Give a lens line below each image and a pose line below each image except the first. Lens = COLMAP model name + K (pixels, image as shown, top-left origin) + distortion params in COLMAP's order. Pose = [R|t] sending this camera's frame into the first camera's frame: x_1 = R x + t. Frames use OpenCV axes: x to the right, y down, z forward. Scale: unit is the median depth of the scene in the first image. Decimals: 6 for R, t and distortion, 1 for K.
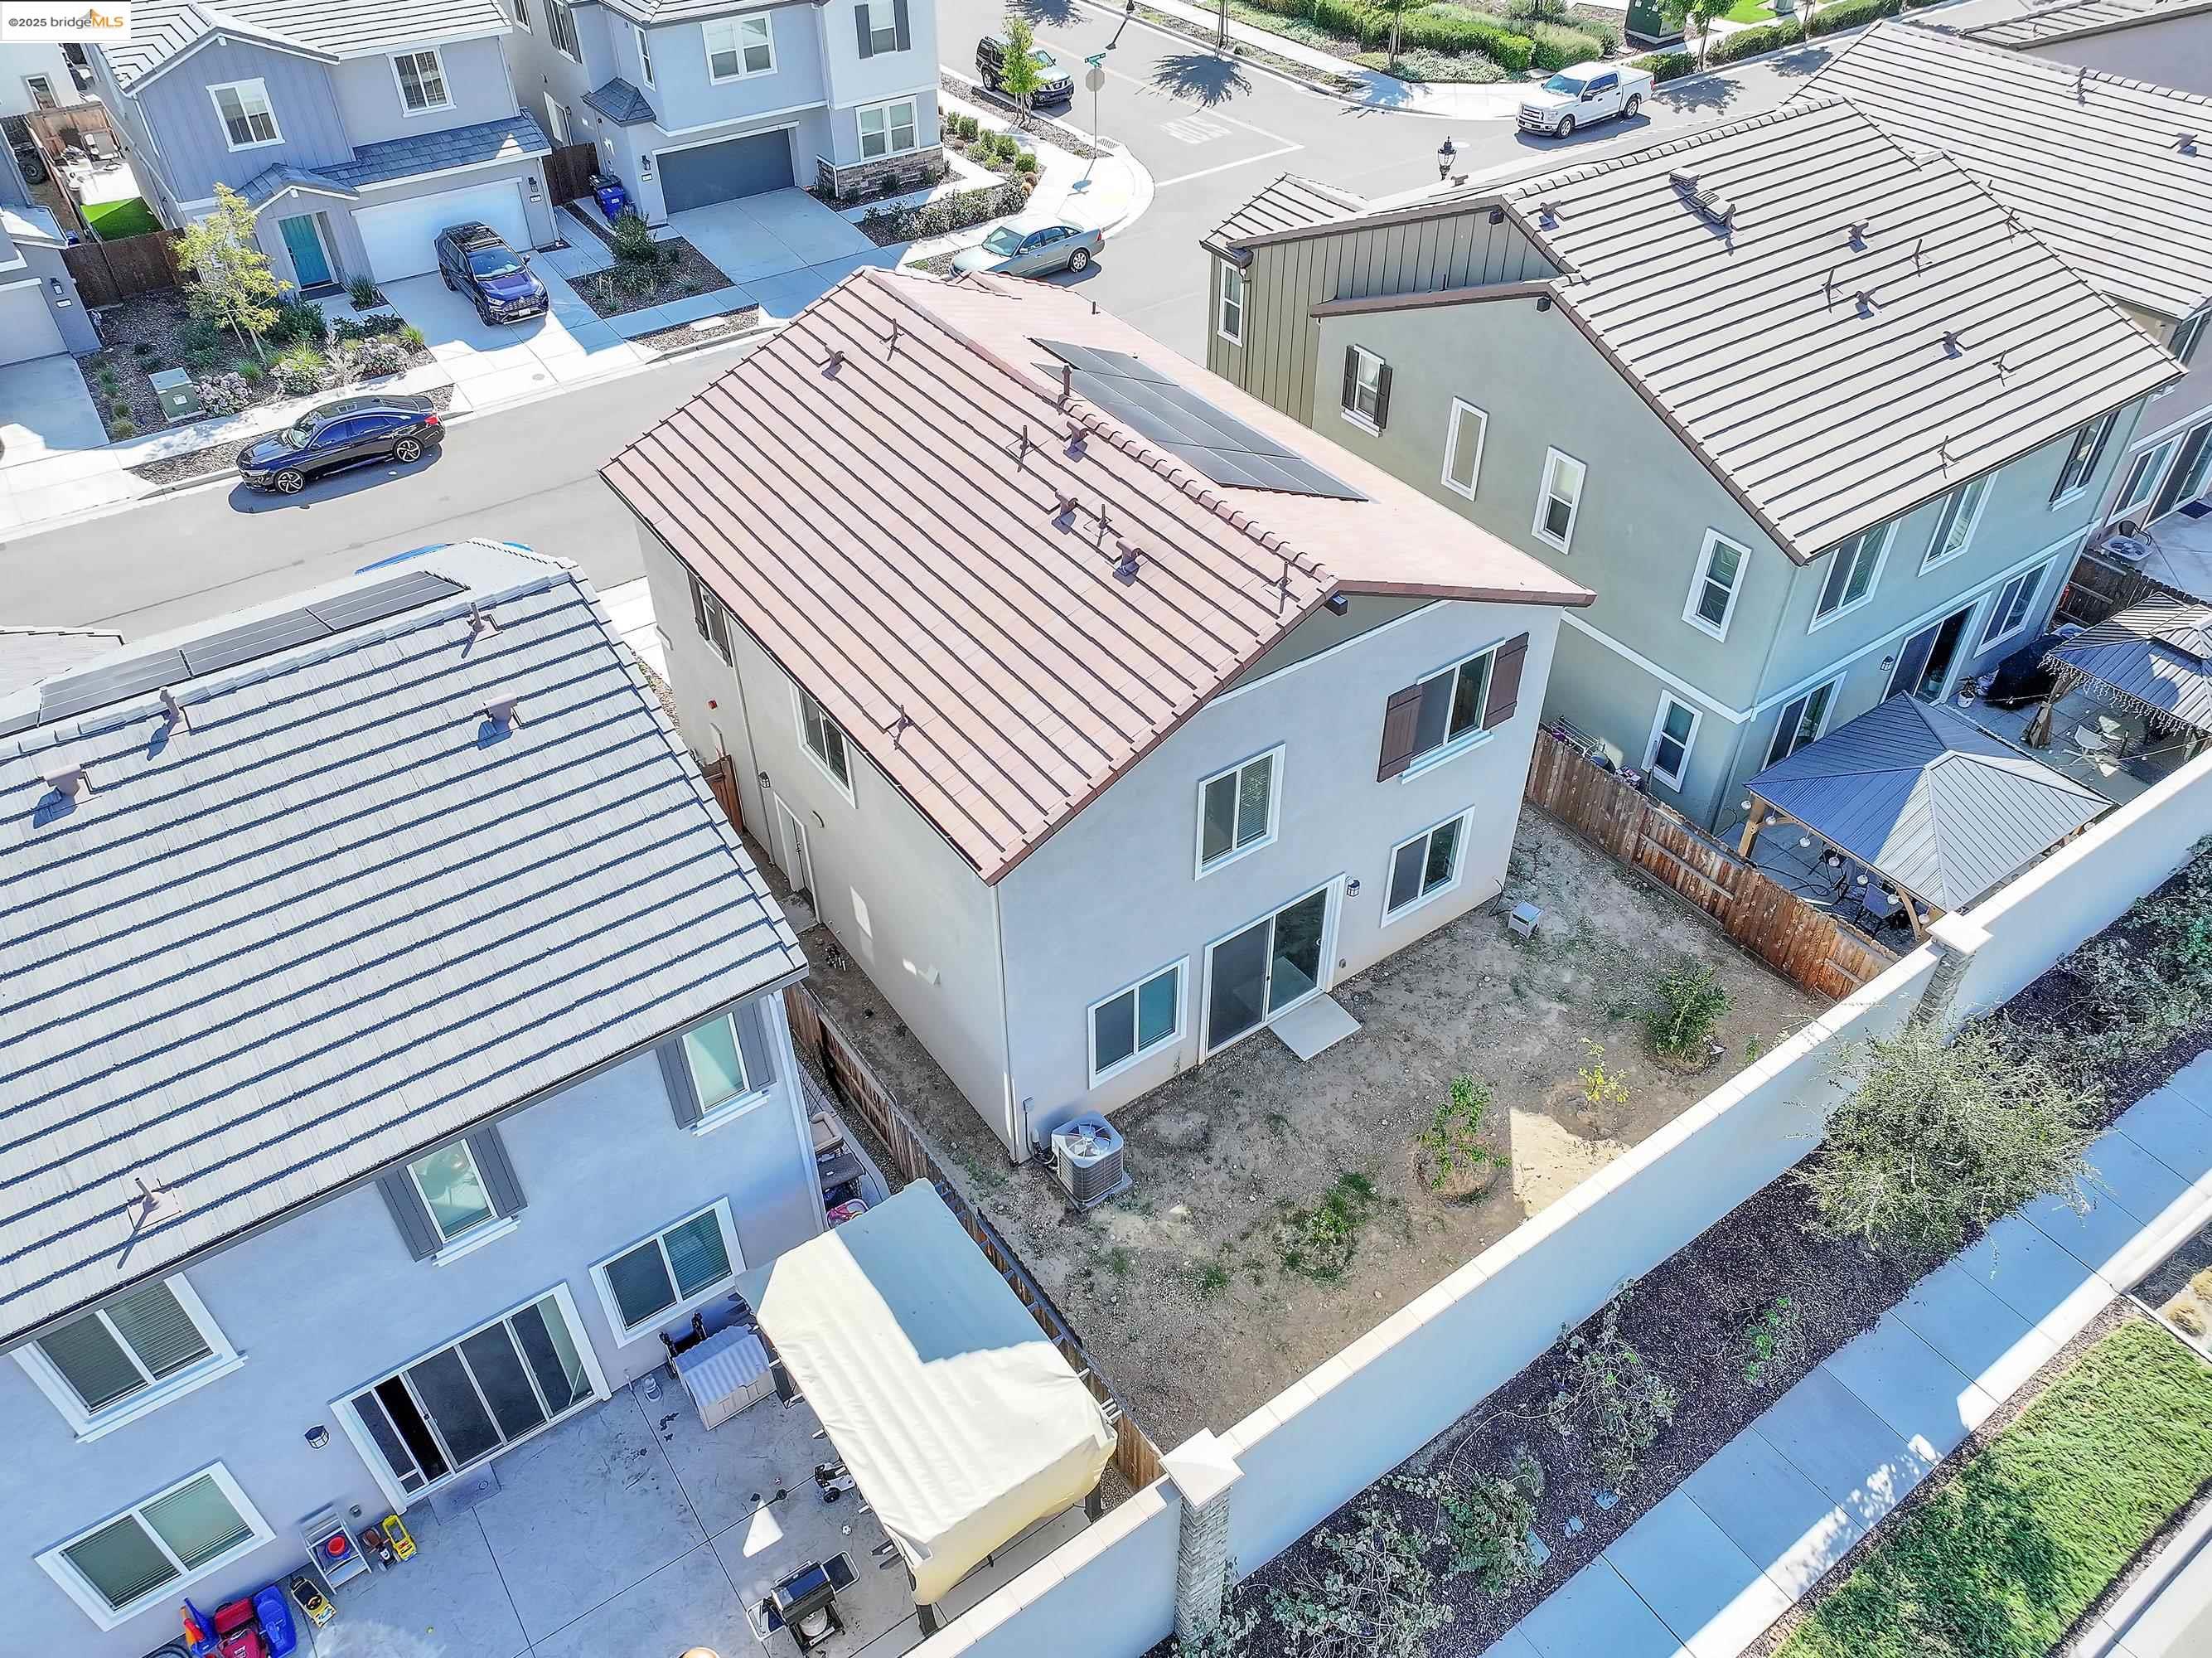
lens RADIAL K [[1590.5, 0, 1117.2], [0, 1590.5, 820.1], [0, 0, 1]] dist [0.002596, 0.004067]
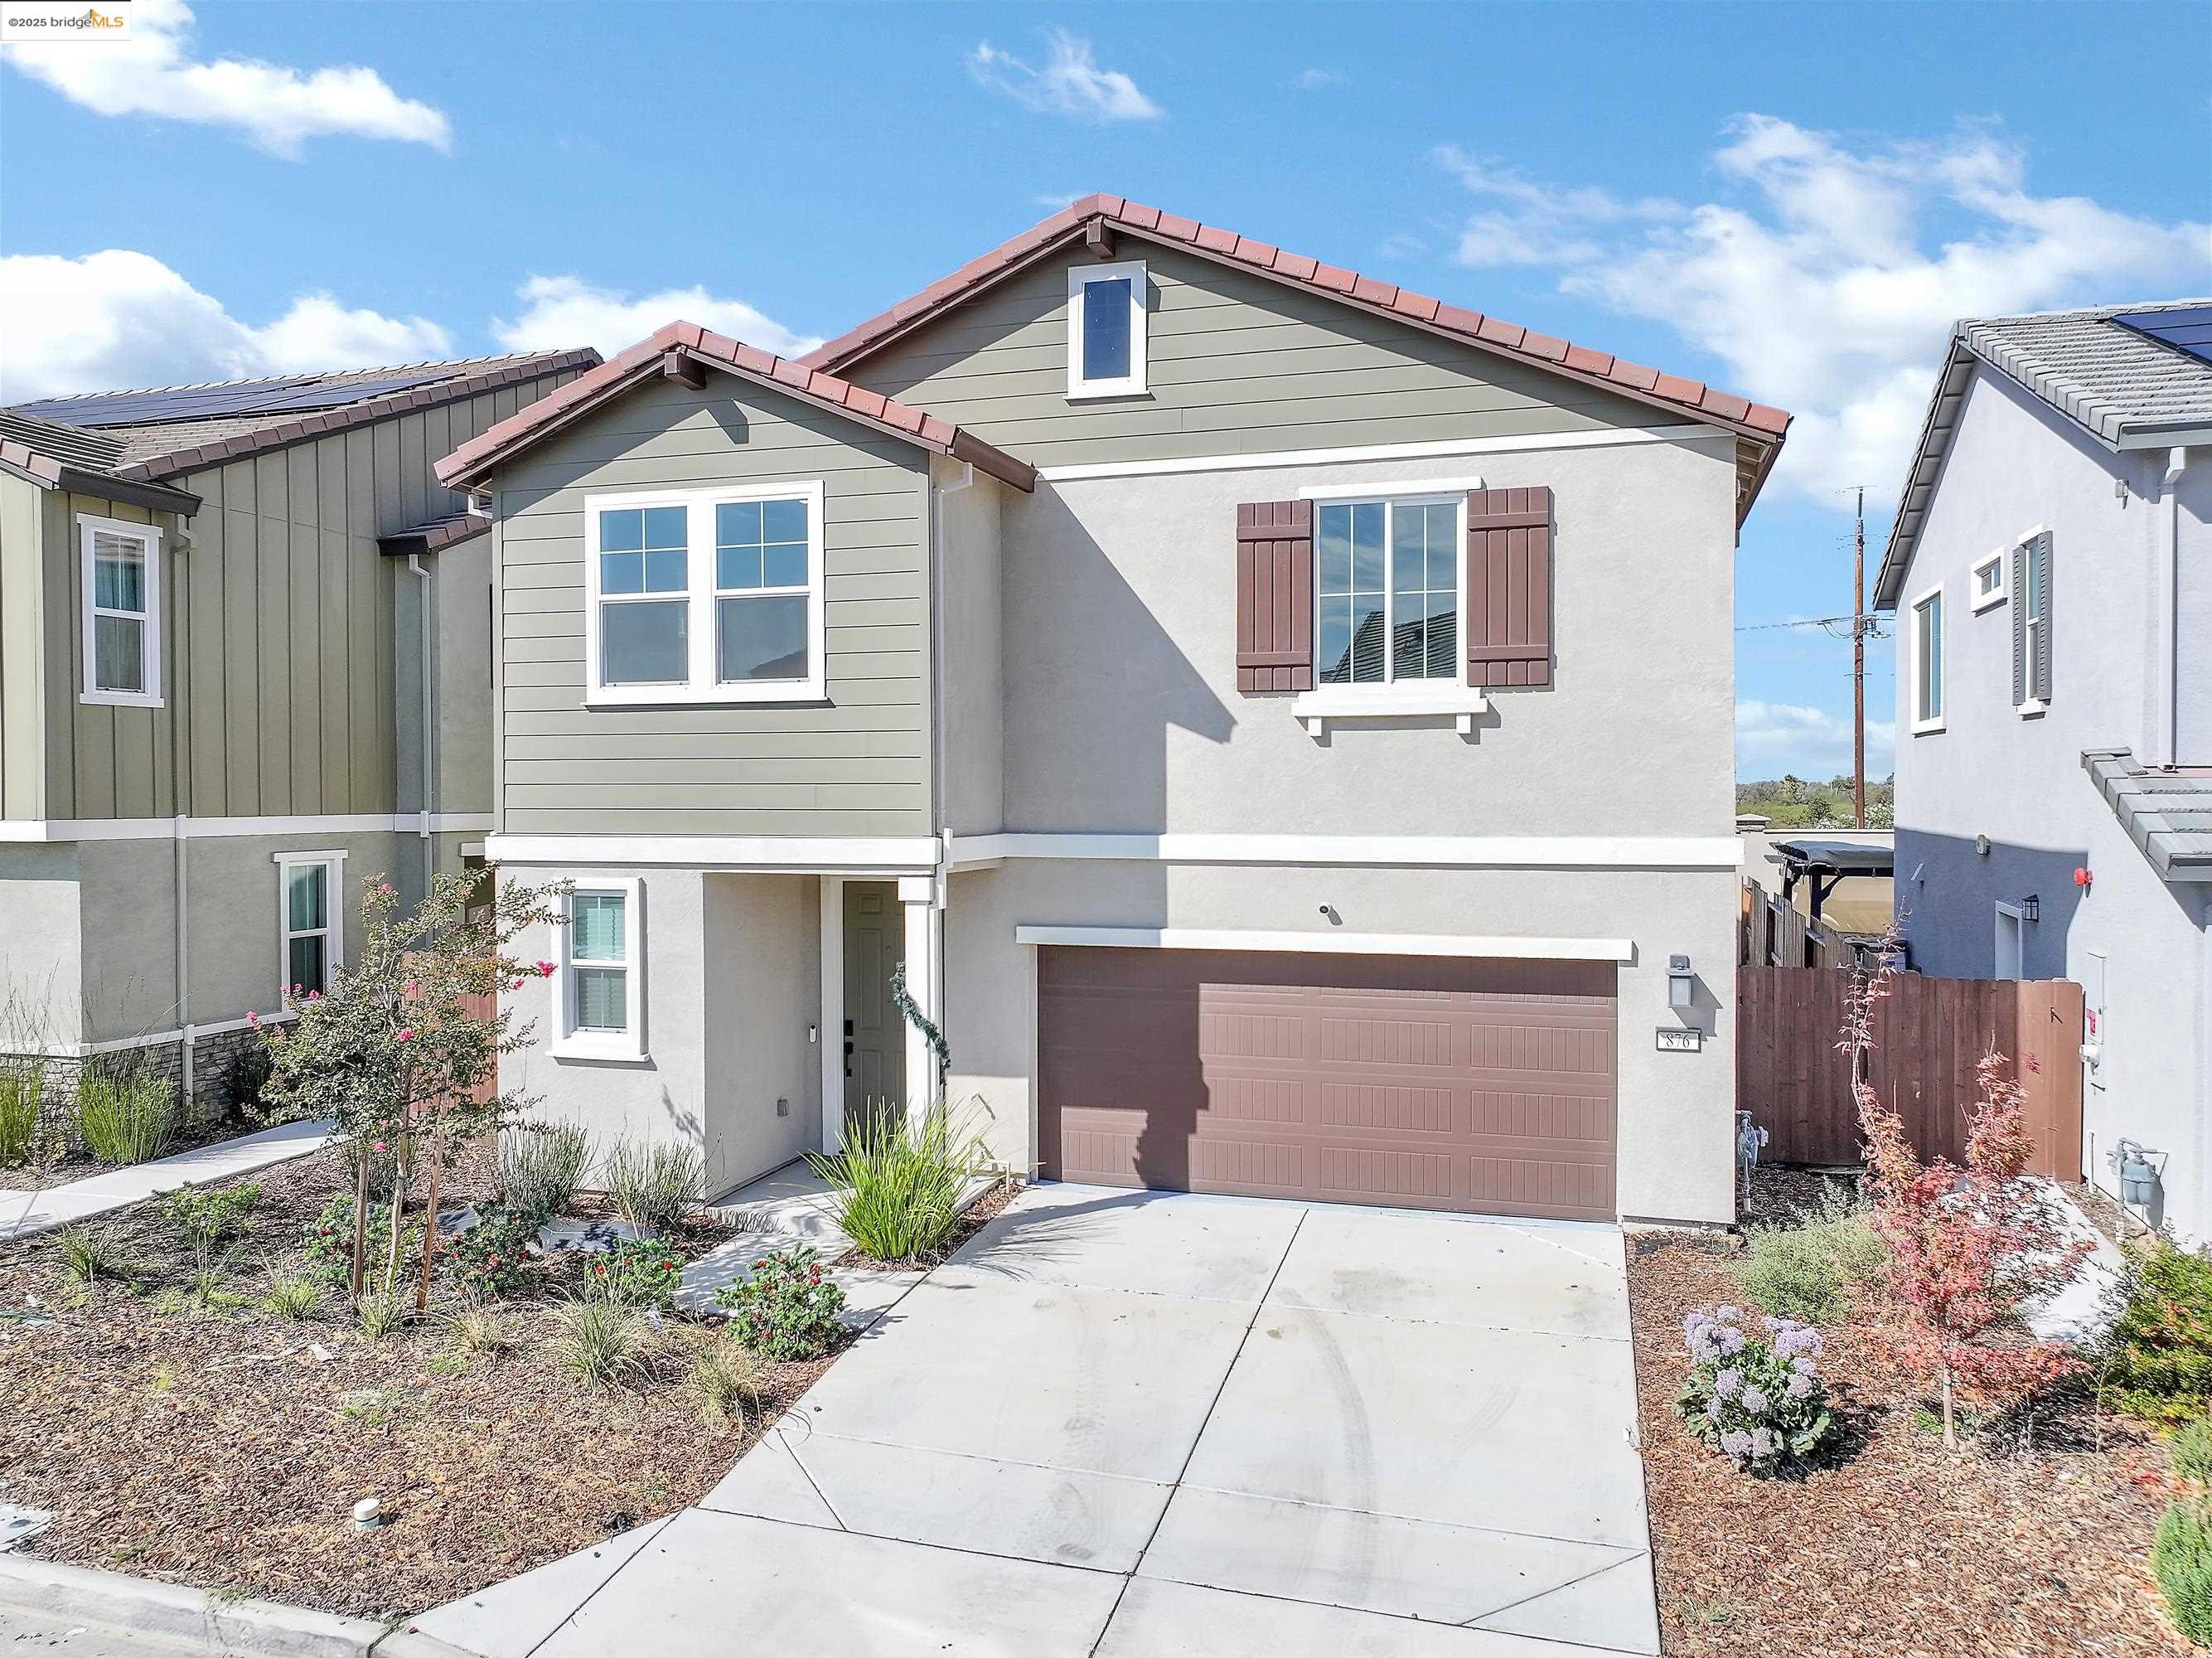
lens RADIAL K [[1590.5, 0, 1117.2], [0, 1590.5, 820.1], [0, 0, 1]] dist [0.002596, 0.004067]
pose [[-0.612584, -0.012238, 0.790311, -0.422071], [0.517319, 0.749765, 0.412593, -0.311817], [-0.597597, 0.661591, -0.452963, 1.040295]]
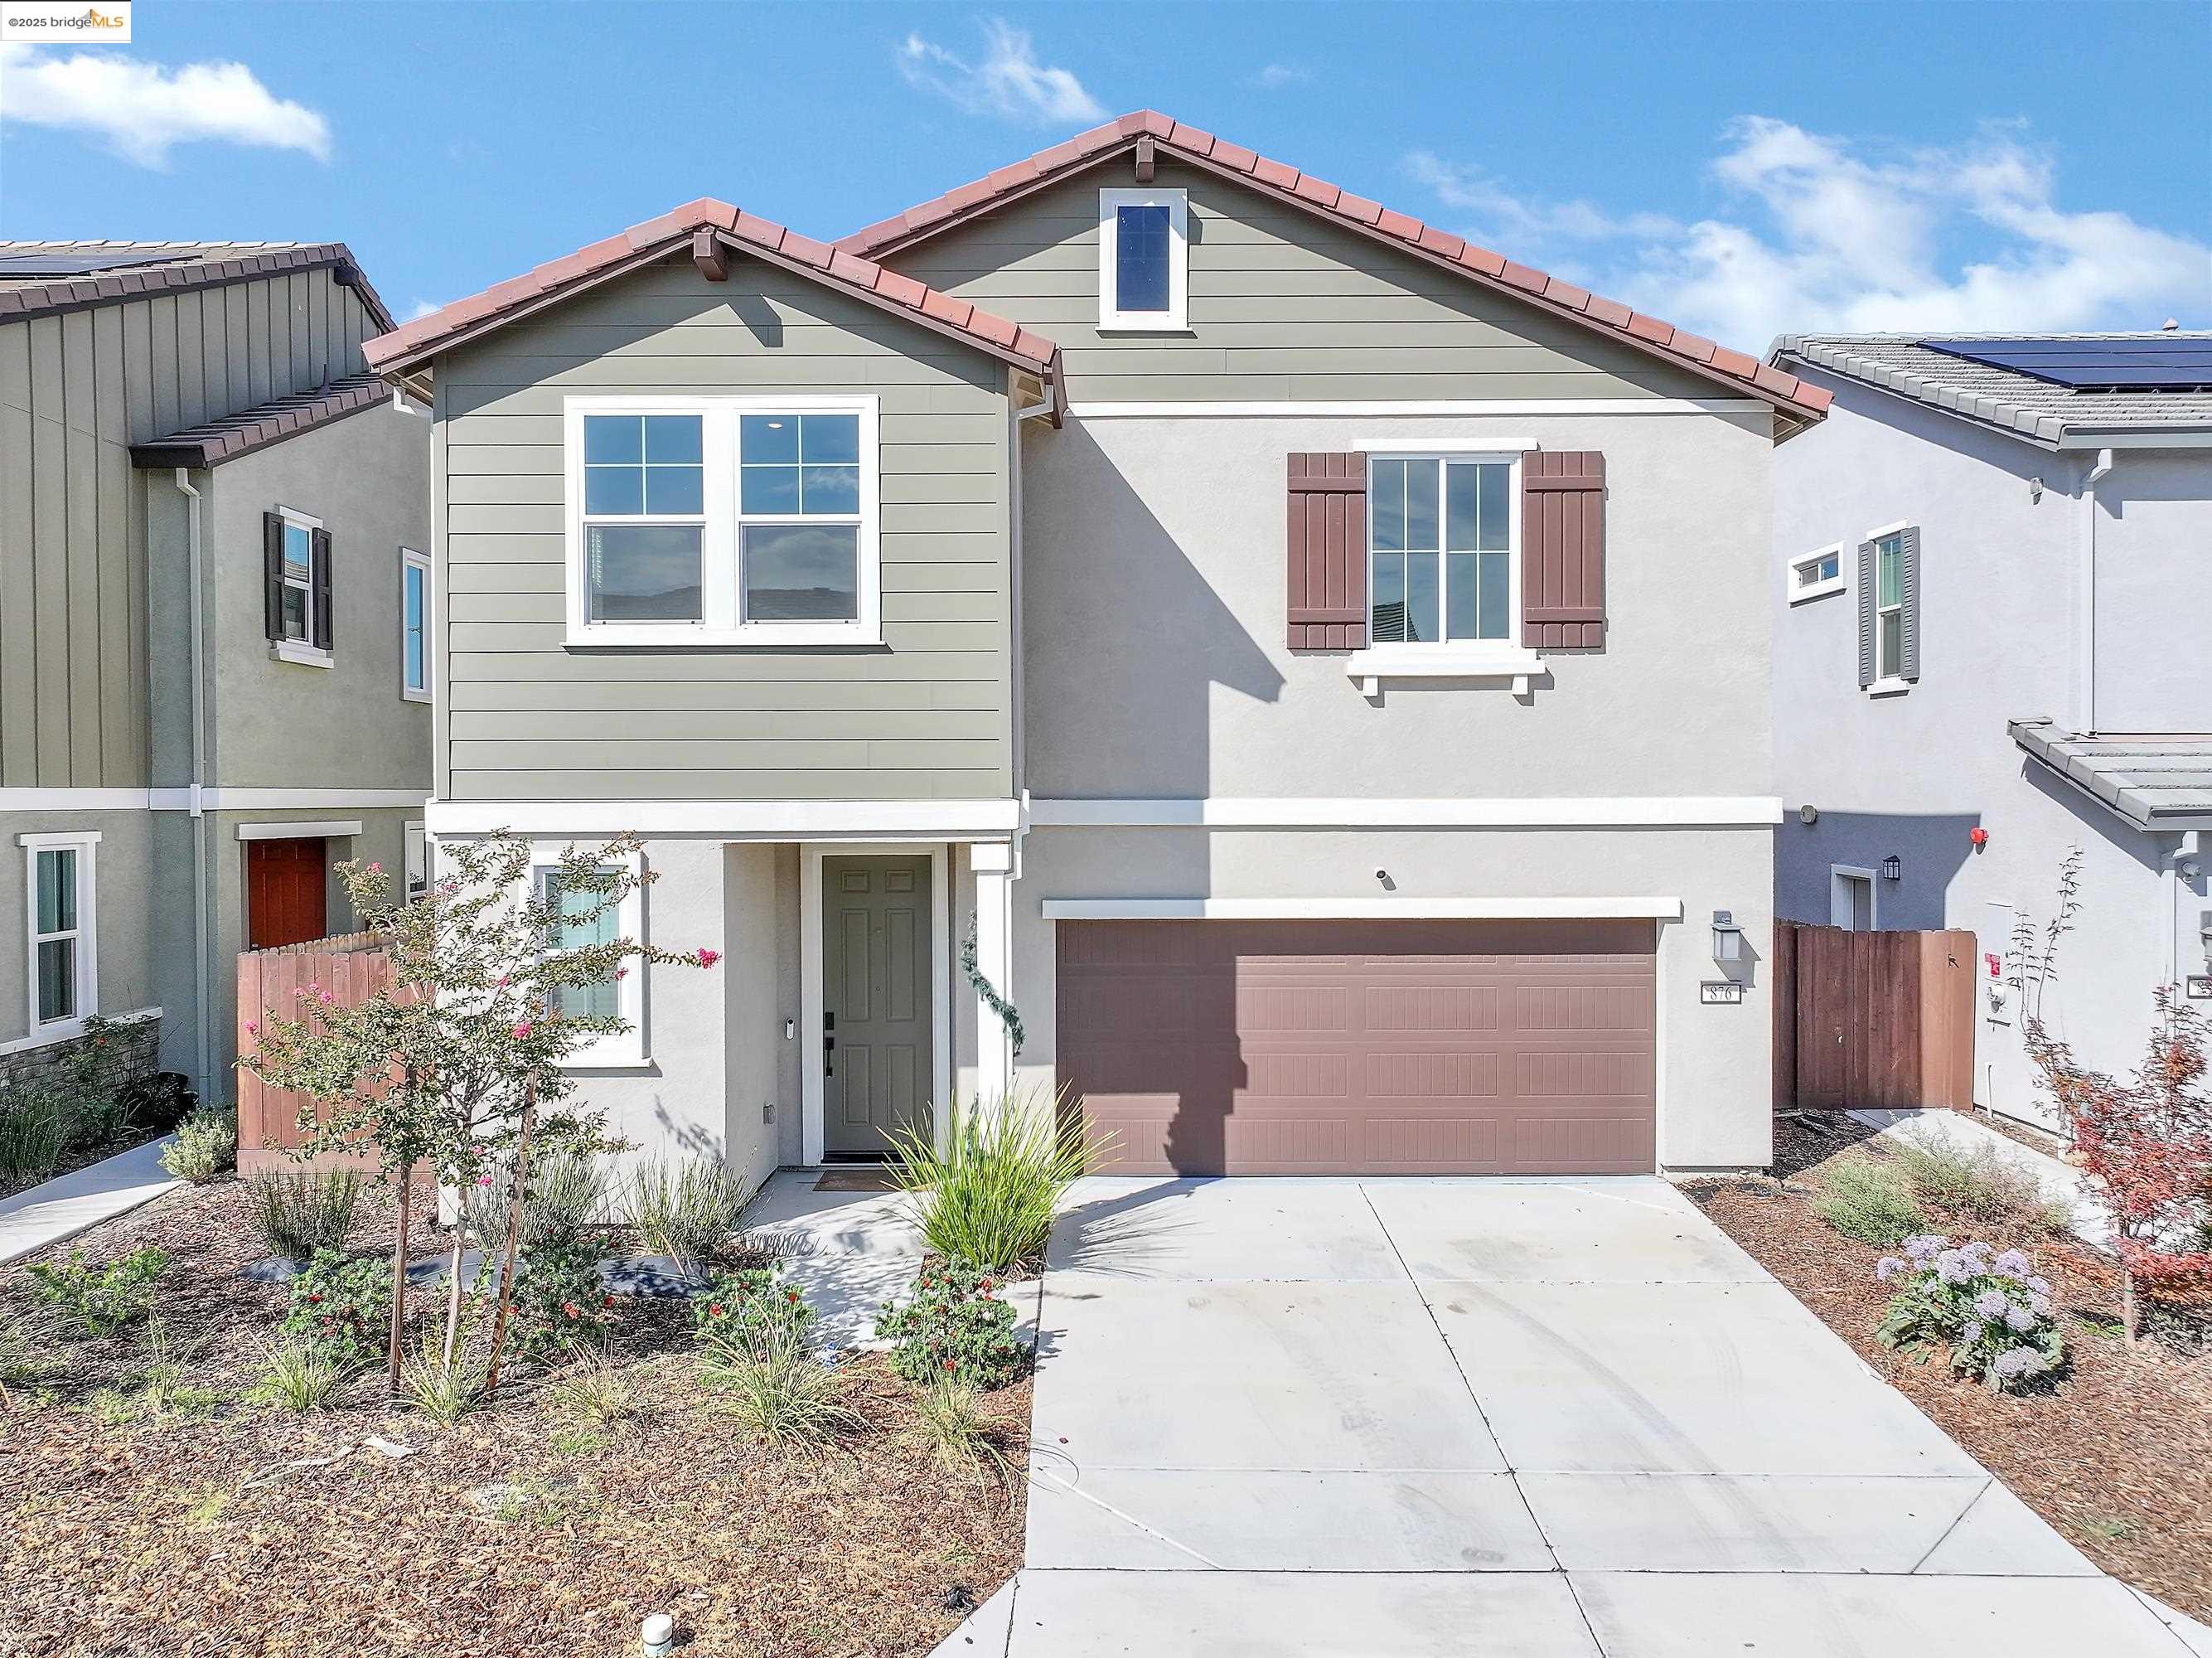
lens RADIAL K [[1590.5, 0, 1117.2], [0, 1590.5, 820.1], [0, 0, 1]] dist [0.002596, 0.004067]
pose [[-0.815561, -0.006295, 0.578637, -0.320389], [0.380478, 0.747574, 0.544399, -0.346056], [-0.436001, 0.664149, -0.607297, 1.093470]]
